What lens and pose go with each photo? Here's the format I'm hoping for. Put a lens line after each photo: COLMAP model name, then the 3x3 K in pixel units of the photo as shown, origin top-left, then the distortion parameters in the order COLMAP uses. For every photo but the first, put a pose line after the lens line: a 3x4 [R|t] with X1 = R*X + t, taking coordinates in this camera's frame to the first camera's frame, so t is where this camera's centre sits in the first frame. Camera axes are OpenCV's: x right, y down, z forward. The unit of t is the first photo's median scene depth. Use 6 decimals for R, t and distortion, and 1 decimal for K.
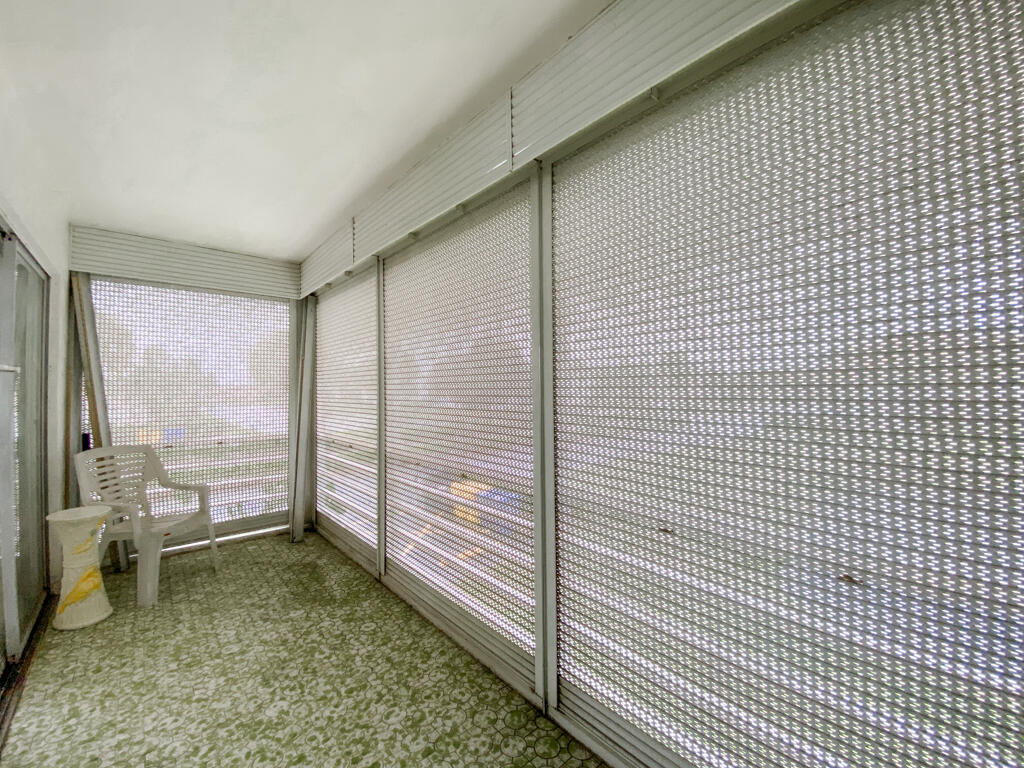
lens RADIAL K [[414.3, 0, 512.0], [0, 414.3, 384.0], [0, 0, 1]] dist [0.015382, -0.000280]
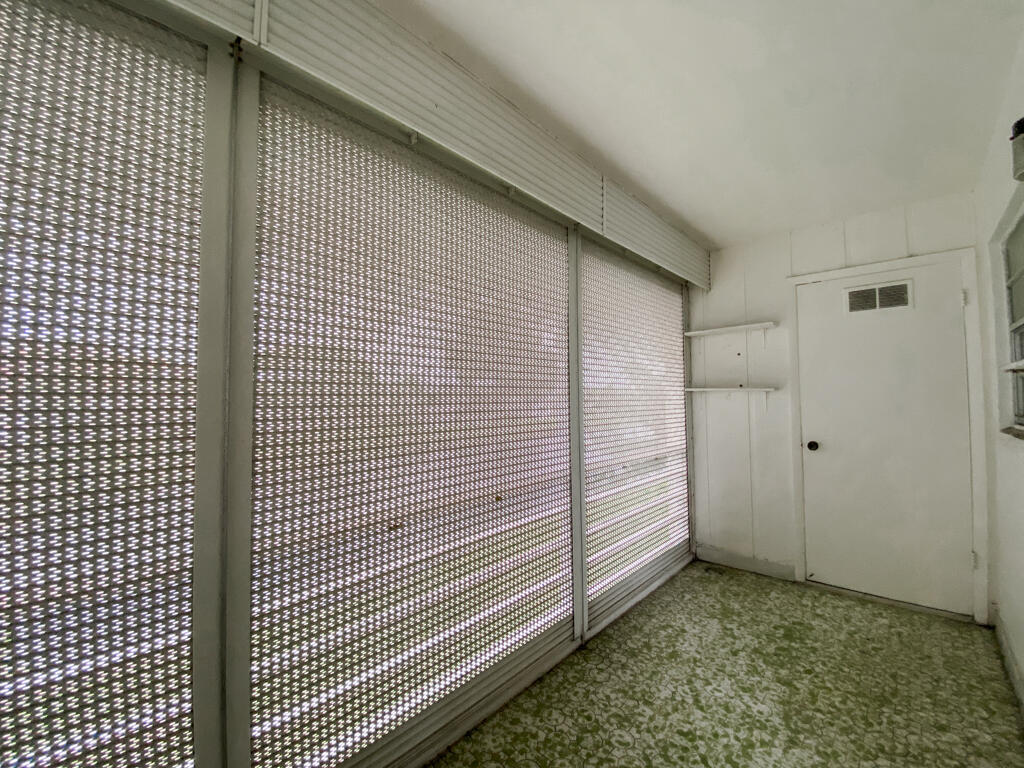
lens RADIAL K [[405.5, 0, 508.7], [0, 405.5, 371.7], [0, 0, 1]] dist [-0.030355, -0.000166]
pose [[-0.079004, 0.077606, 0.993849, -0.715637], [-0.021281, 0.996607, -0.079513, 0.024385], [-0.996647, -0.027432, -0.077084, 0.797863]]
